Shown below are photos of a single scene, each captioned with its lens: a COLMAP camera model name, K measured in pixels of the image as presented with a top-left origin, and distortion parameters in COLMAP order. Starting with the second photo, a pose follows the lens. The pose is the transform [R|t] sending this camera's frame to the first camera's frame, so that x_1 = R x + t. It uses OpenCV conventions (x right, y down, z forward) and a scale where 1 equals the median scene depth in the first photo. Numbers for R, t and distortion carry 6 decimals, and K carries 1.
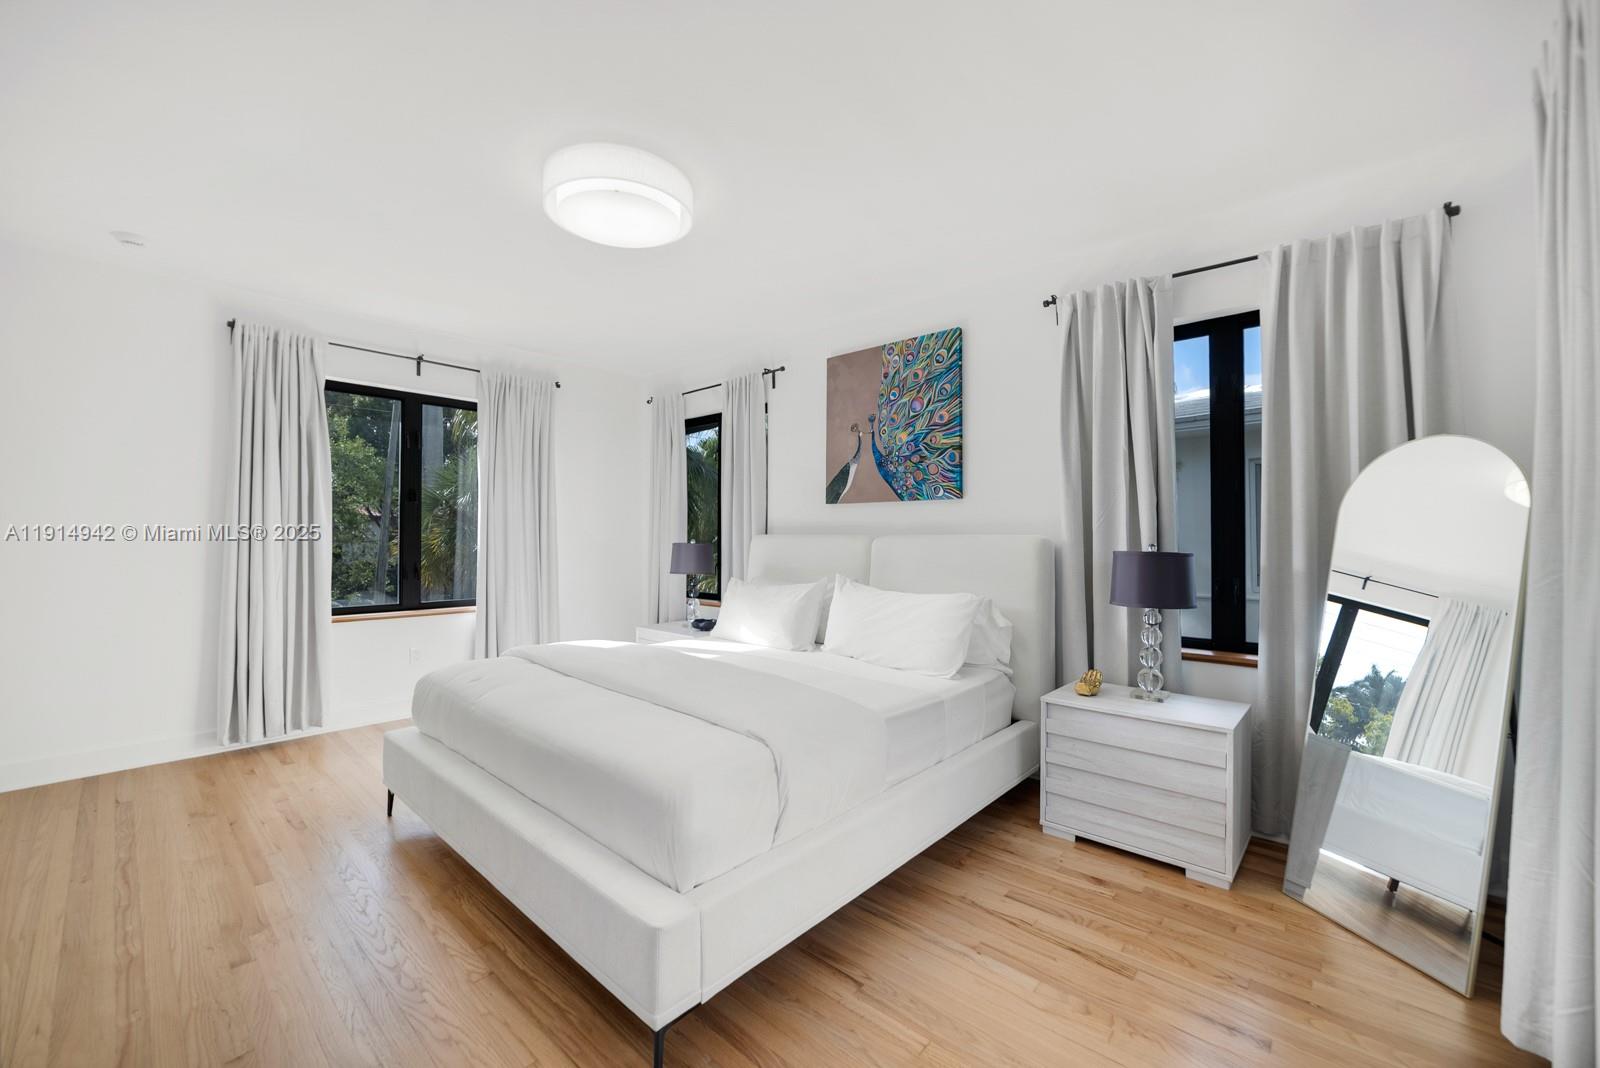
lens RADIAL K [[653.7, 0, 799.1], [0, 653.7, 530.5], [0, 0, 1]] dist [-0.034858, 0.000417]
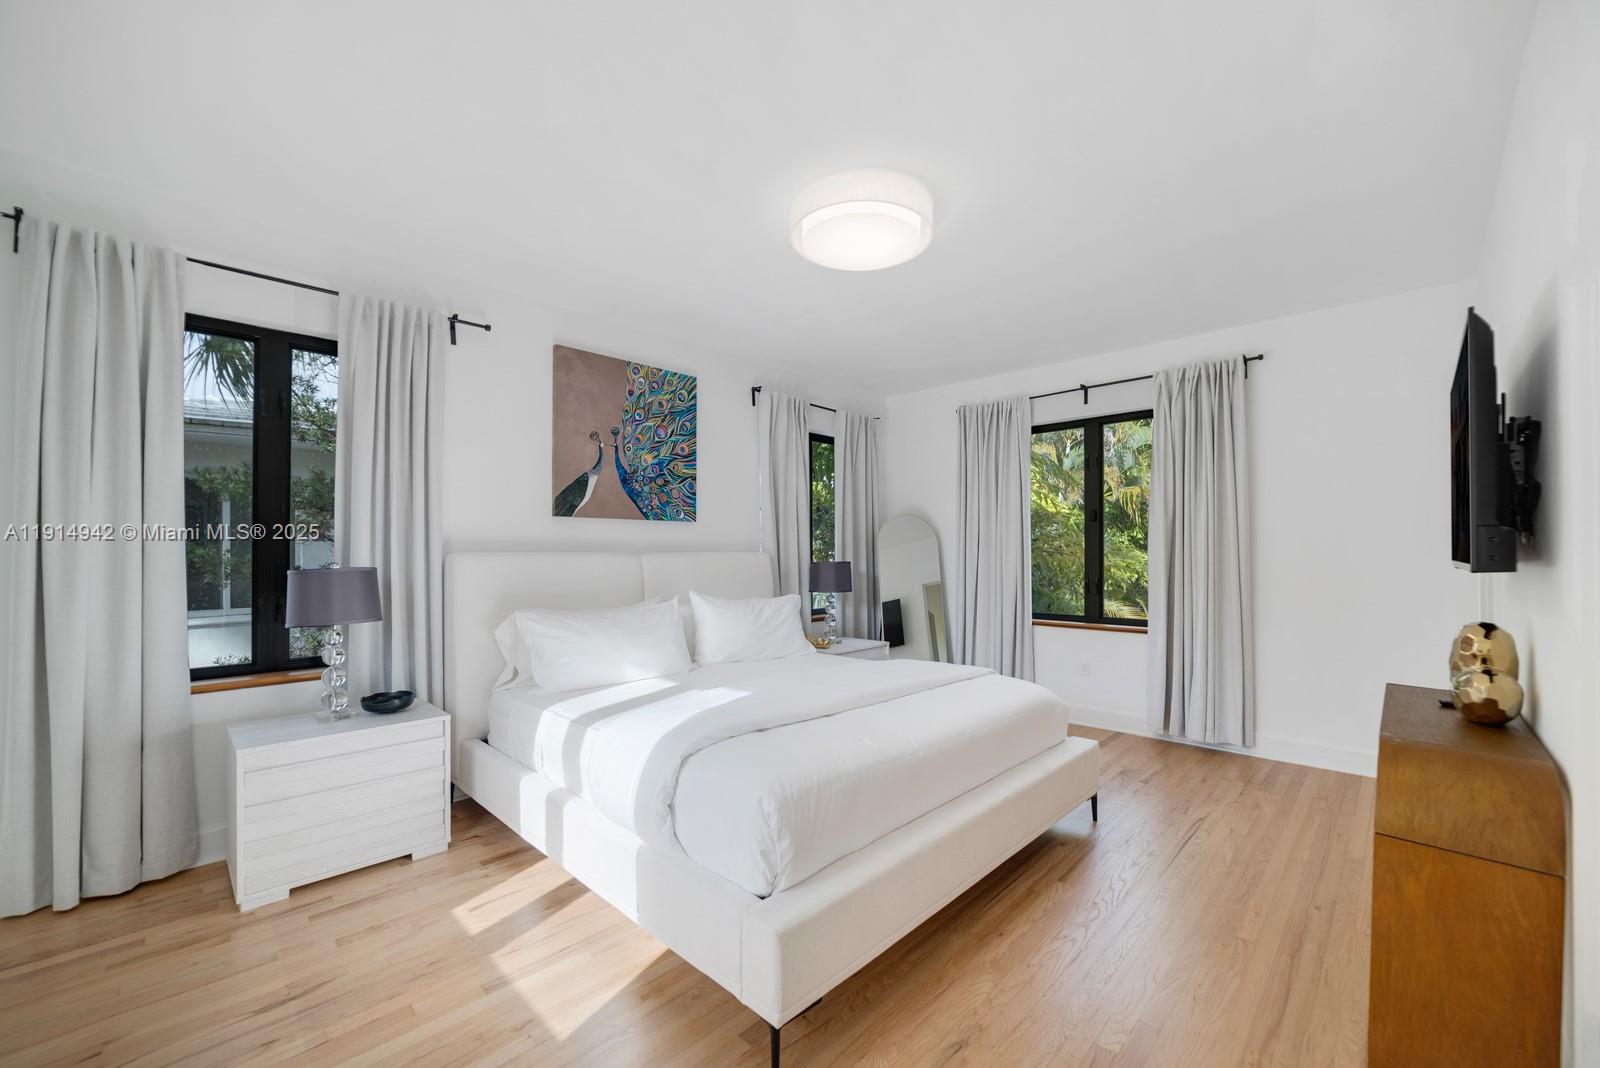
lens RADIAL K [[653.7, 0, 798.6], [0, 653.7, 542.7], [0, 0, 1]] dist [-0.034858, 0.000417]
pose [[0.013264, 0.008026, 0.999880, -0.887183], [-0.010036, 0.999918, -0.007894, -0.002936], [-0.999862, -0.009930, 0.013343, 0.748891]]
